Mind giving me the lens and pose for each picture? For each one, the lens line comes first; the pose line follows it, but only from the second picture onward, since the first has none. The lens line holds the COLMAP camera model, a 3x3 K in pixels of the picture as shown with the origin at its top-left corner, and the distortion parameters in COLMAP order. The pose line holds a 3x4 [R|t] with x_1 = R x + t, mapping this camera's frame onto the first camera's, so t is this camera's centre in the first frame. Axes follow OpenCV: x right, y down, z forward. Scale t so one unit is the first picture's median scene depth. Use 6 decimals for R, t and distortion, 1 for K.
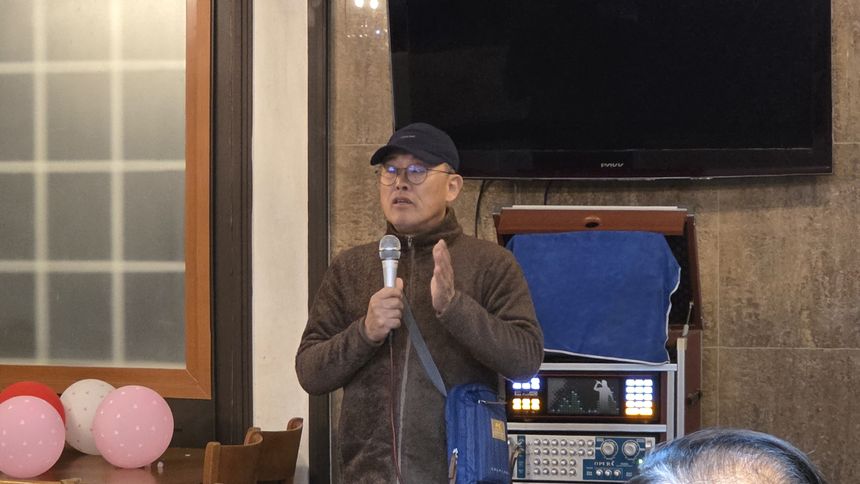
lens RADIAL K [[2523.3, 0, 430.0], [0, 2523.3, 242.0], [0, 0, 1]] dist [-1.195960, 25.714252]
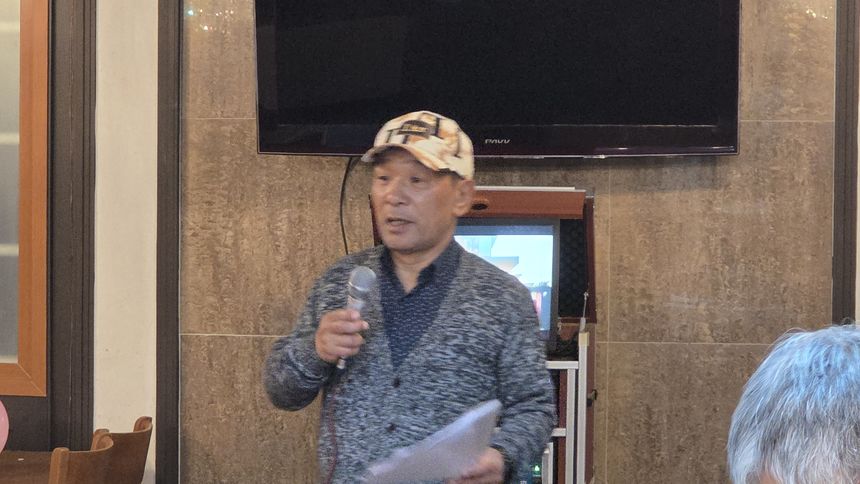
lens RADIAL K [[2356.5, 0, 430.0], [0, 2356.5, 242.0], [0, 0, 1]] dist [-1.092624, 22.819197]
pose [[0.994963, 0.006811, 0.100009, -0.035766], [-0.007218, 0.999967, 0.003710, 0.002766], [-0.099980, -0.004413, 0.994980, 0.151082]]
